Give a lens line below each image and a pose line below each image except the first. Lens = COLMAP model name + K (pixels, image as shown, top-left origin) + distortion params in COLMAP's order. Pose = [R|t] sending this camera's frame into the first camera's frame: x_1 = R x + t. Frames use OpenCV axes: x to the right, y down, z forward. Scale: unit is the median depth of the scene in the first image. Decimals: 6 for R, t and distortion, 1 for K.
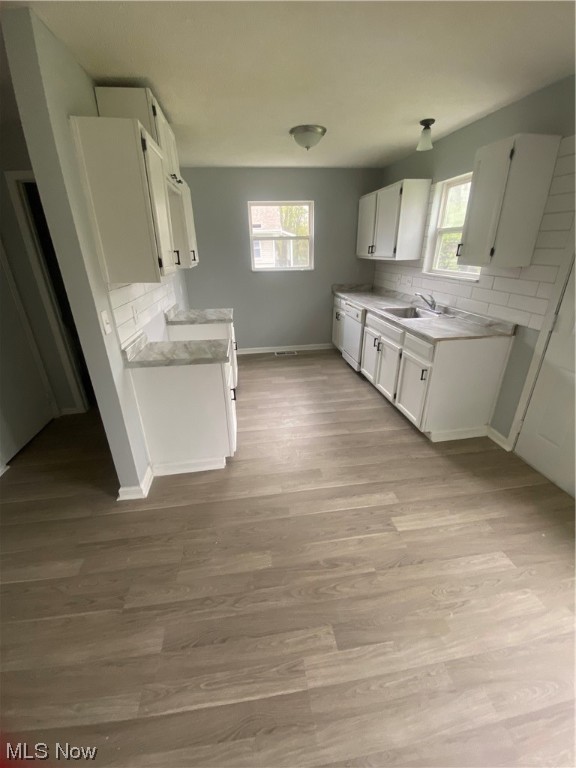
lens RADIAL K [[312.5, 0, 288.0], [0, 312.5, 384.0], [0, 0, 1]] dist [0.000902, 0.000003]
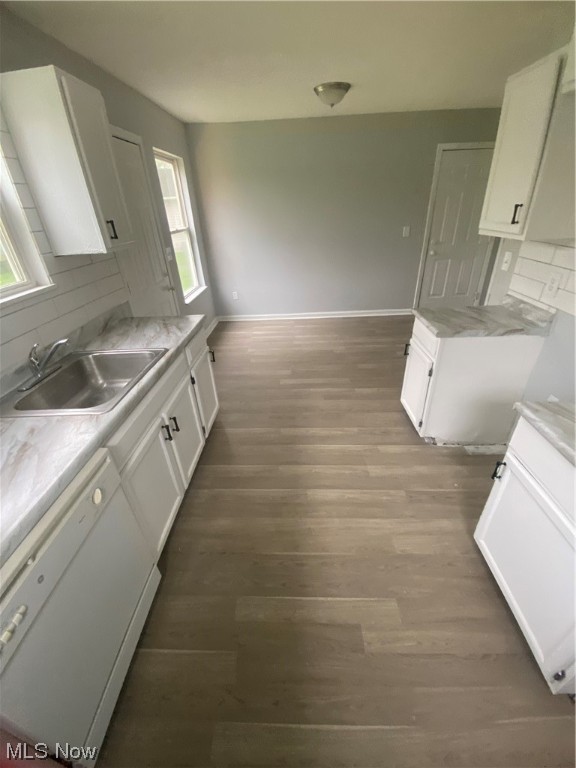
lens RADIAL K [[312.5, 0, 288.0], [0, 312.5, 384.0], [0, 0, 1]] dist [0.000902, 0.000003]
pose [[-0.982665, -0.037008, 0.181661, 0.023094], [0.123689, 0.599035, 0.791112, -0.849606], [-0.138099, 0.799867, -0.584073, 1.927598]]
